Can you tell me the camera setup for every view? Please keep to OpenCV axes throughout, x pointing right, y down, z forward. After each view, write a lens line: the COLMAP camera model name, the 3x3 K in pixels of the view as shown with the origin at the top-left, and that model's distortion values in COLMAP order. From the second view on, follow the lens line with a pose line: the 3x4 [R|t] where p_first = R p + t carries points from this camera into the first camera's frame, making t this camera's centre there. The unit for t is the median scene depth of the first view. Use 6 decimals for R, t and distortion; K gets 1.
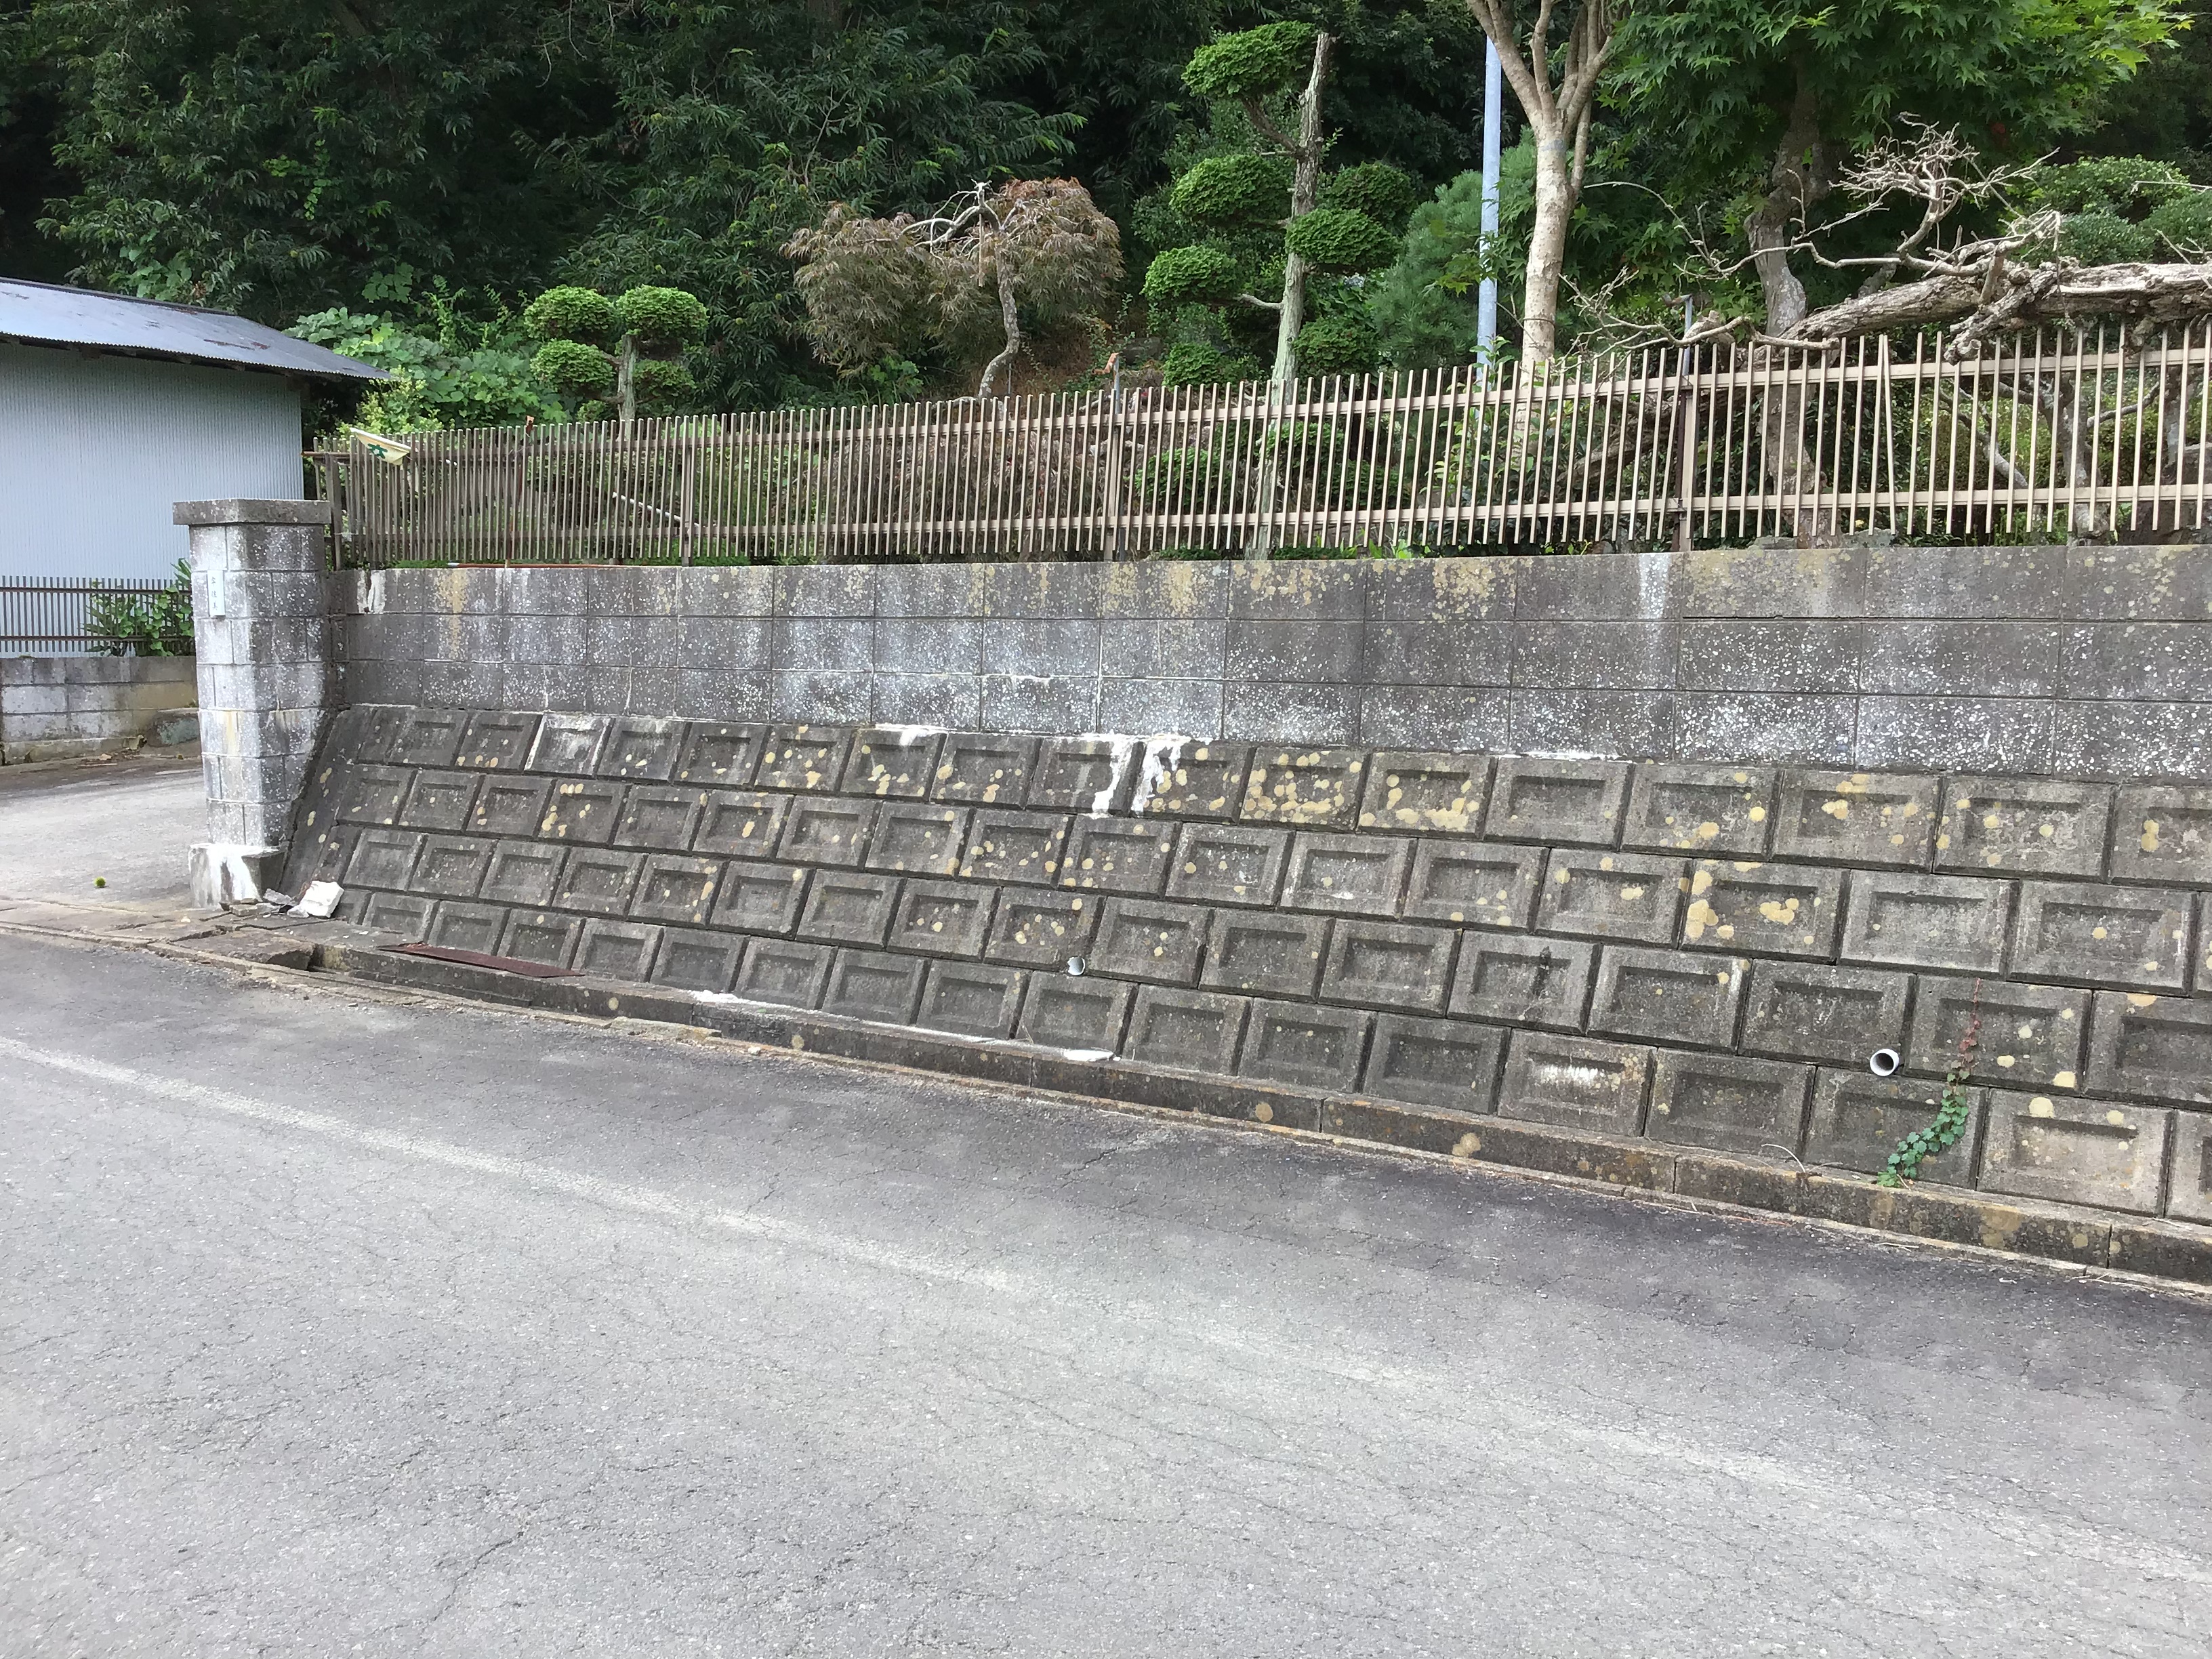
lens RADIAL K [[2018.1, 0, 1098.8], [0, 2018.1, 818.8], [0, 0, 1]] dist [0.128020, -0.275826]
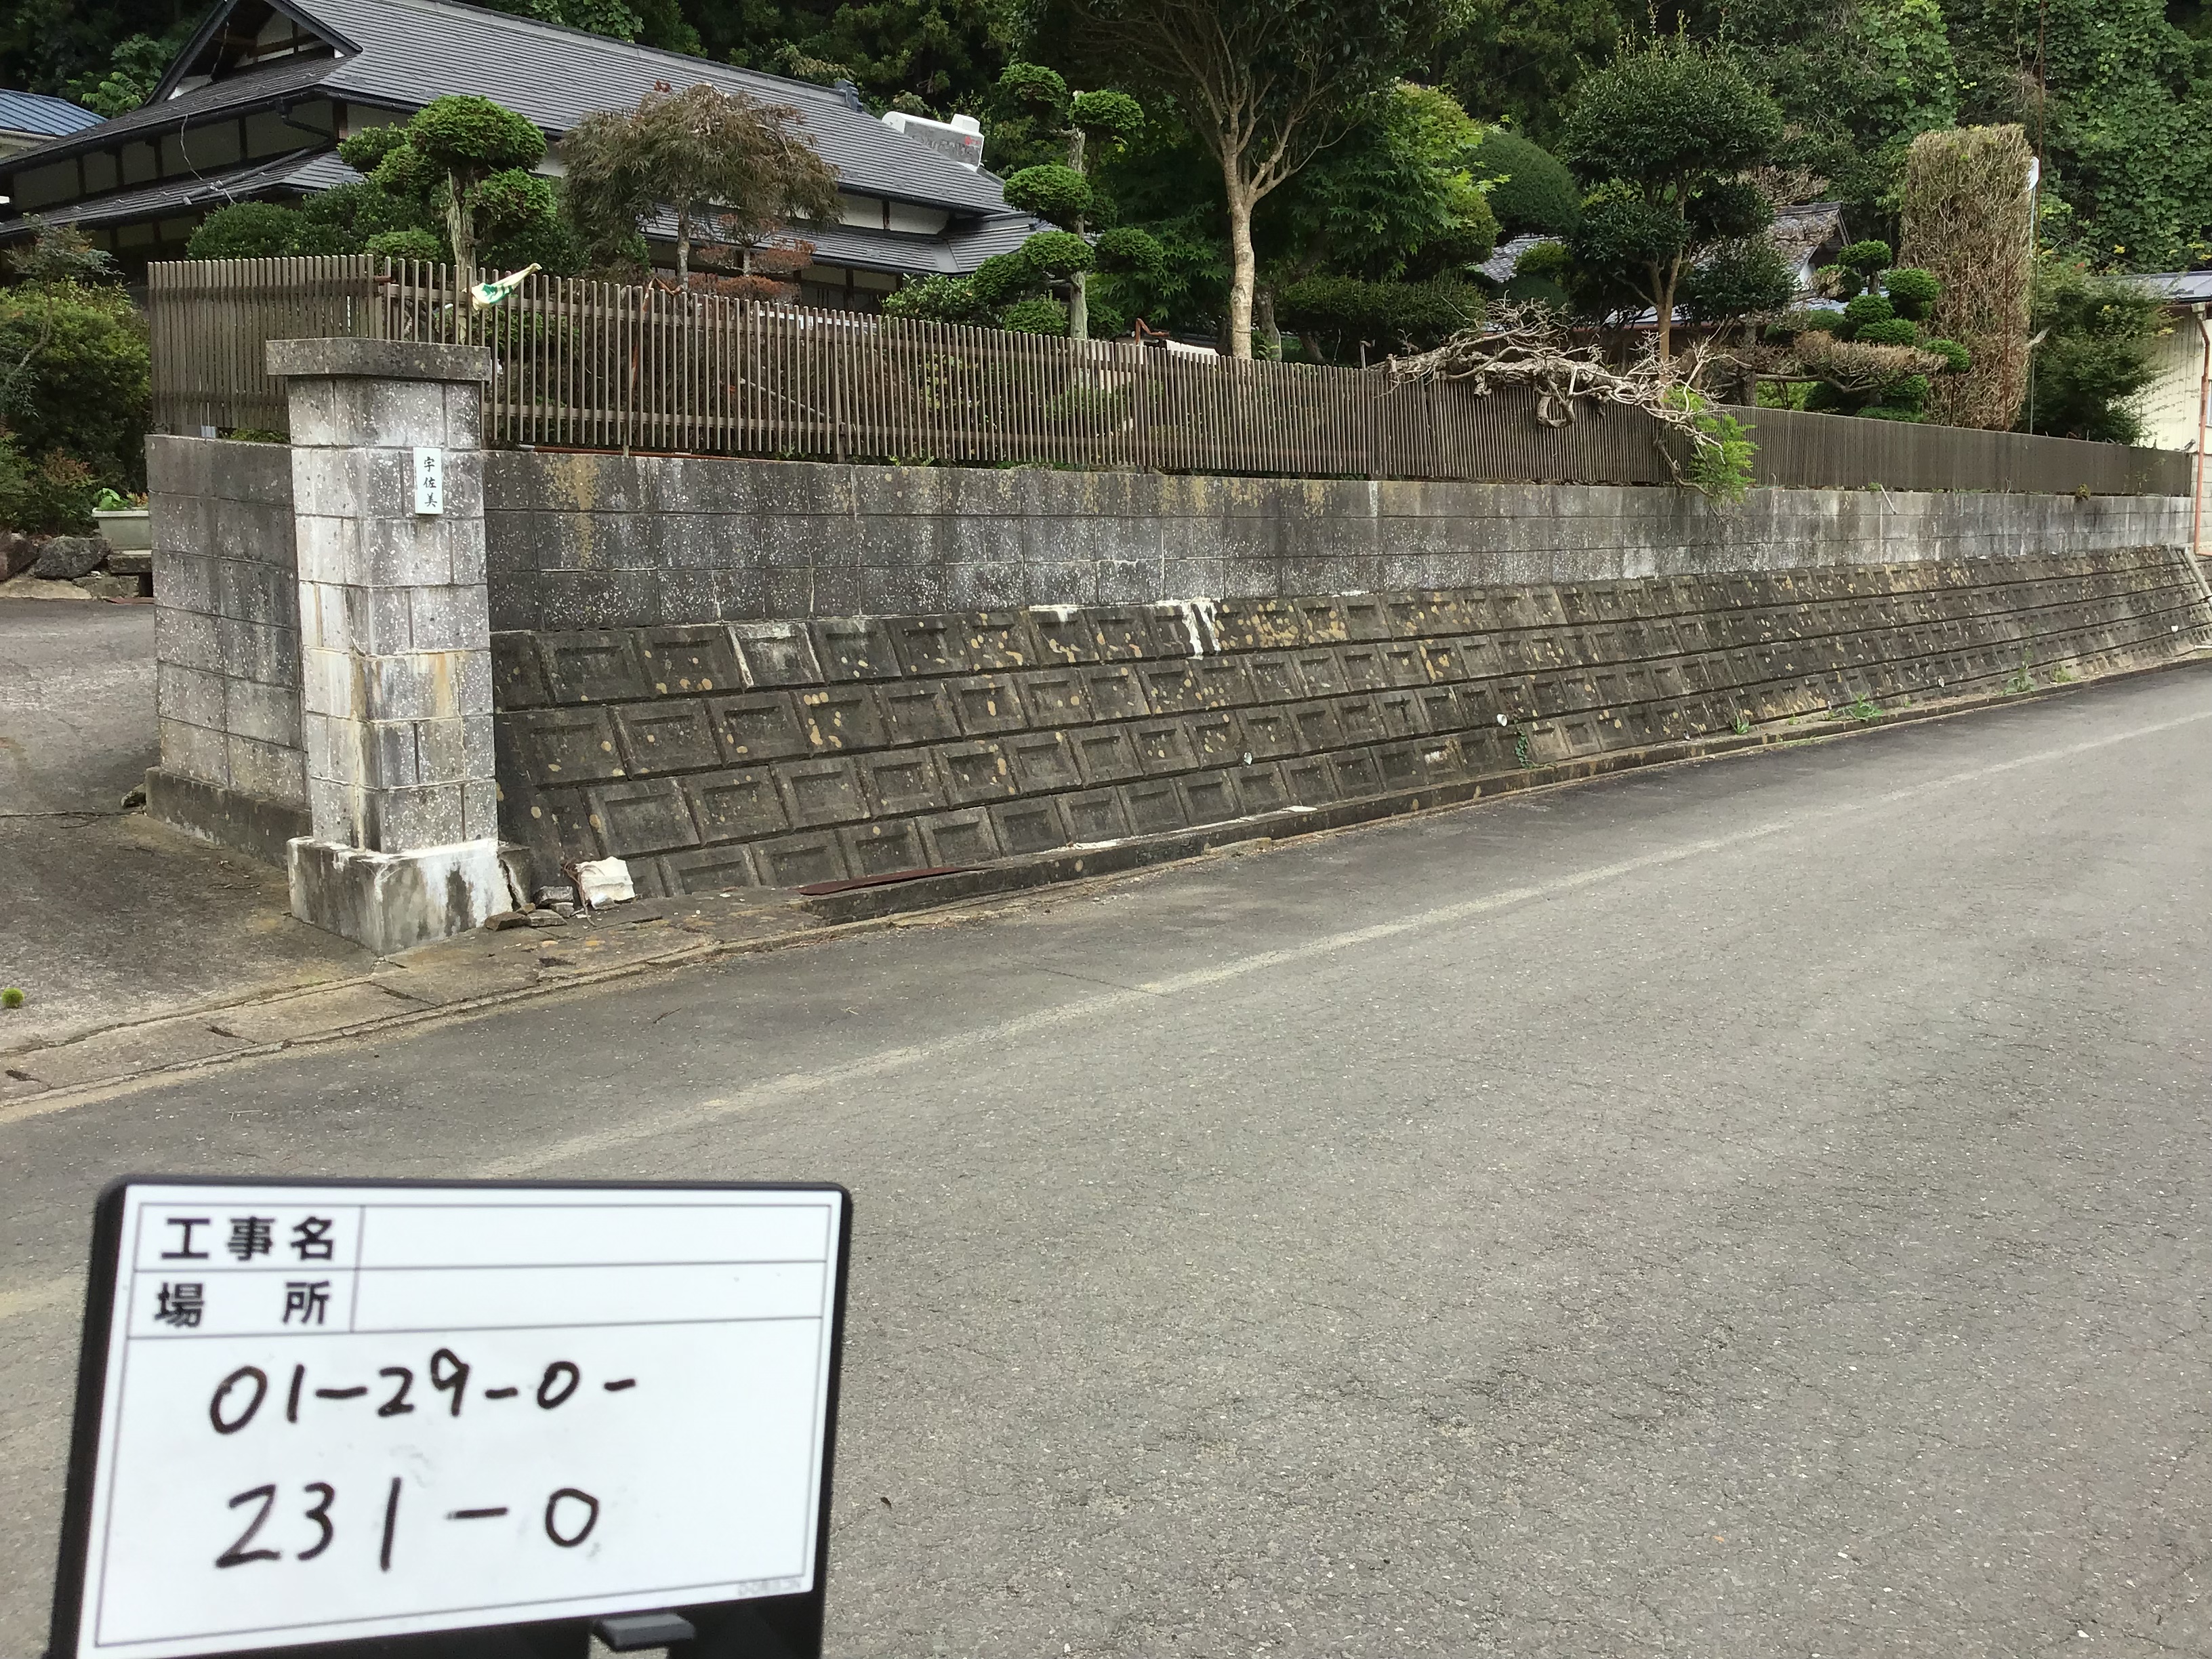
lens RADIAL K [[2018.1, 0, 1098.8], [0, 2018.1, 818.8], [0, 0, 1]] dist [0.128020, -0.275826]
pose [[0.108530, -0.150604, 0.982619, -1.269877], [0.093446, 0.985626, 0.140743, -0.086025], [-0.989691, 0.076547, 0.121043, 0.816125]]
